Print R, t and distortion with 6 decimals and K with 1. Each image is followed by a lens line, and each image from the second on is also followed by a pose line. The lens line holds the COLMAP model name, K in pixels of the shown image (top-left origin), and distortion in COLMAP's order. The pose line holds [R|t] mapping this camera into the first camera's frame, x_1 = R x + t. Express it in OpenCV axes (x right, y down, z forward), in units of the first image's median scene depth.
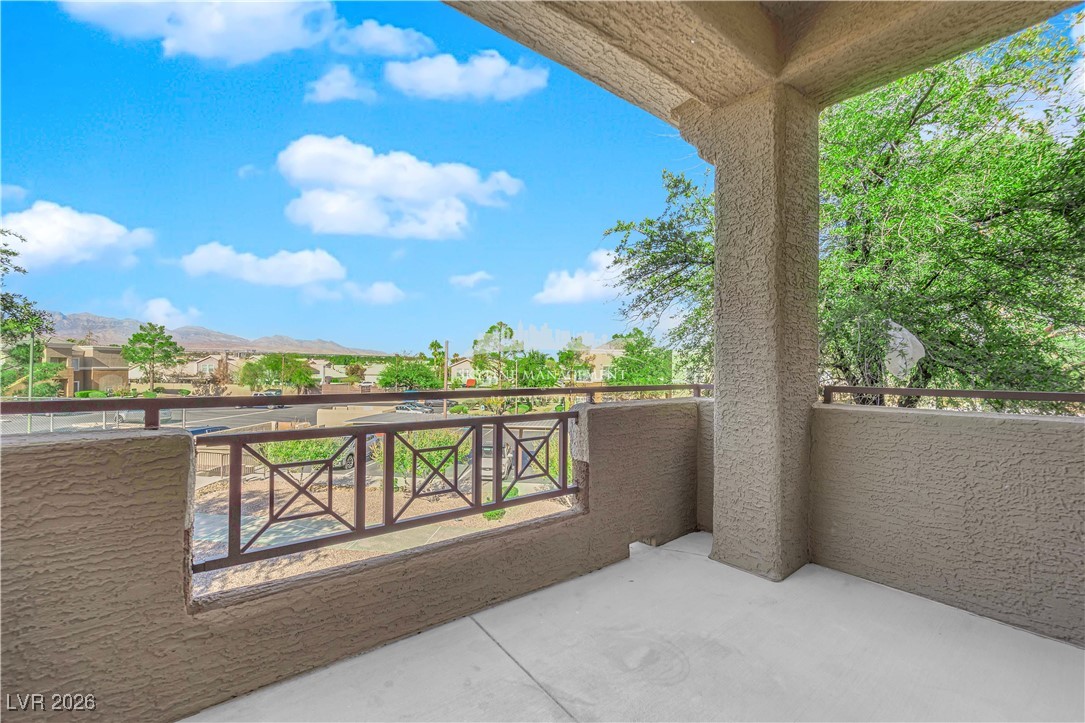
lens RADIAL K [[429.6, 0, 542.5], [0, 429.6, 361.5], [0, 0, 1]] dist [0.000413, -0.006281]
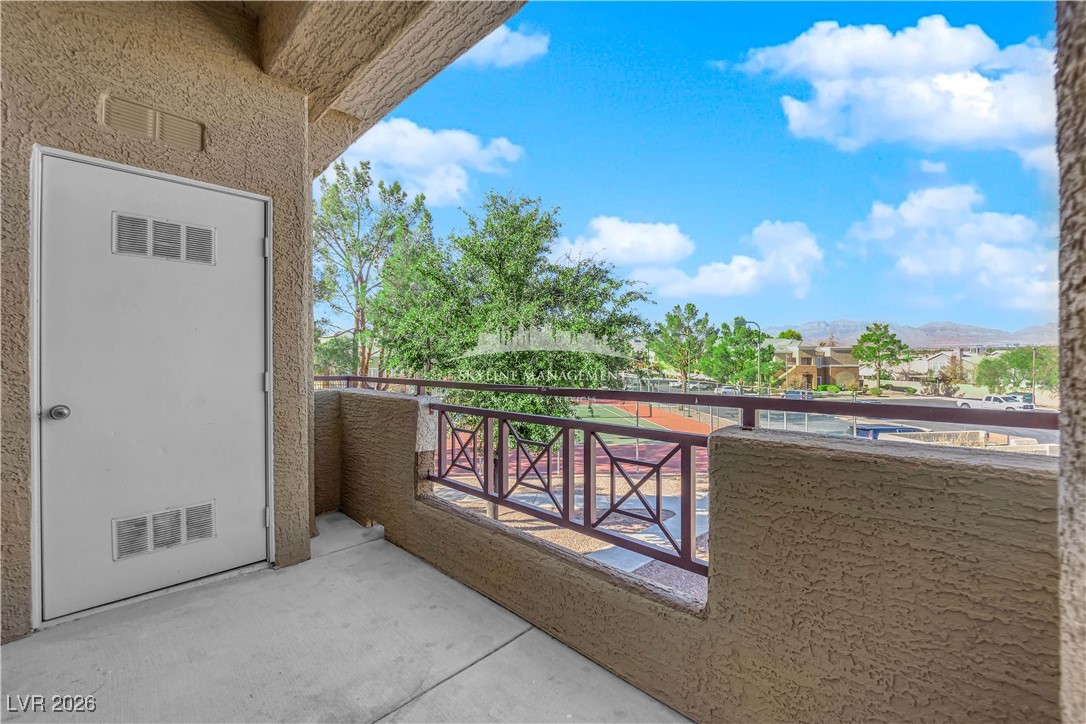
lens RADIAL K [[438.1, 0, 542.5], [0, 438.1, 359.1], [0, 0, 1]] dist [-0.016776, 0.000131]
pose [[0.171740, -0.016150, -0.985010, 0.717669], [0.016002, 0.999779, -0.013602, 0.020264], [0.985012, -0.013426, 0.171961, 0.793786]]
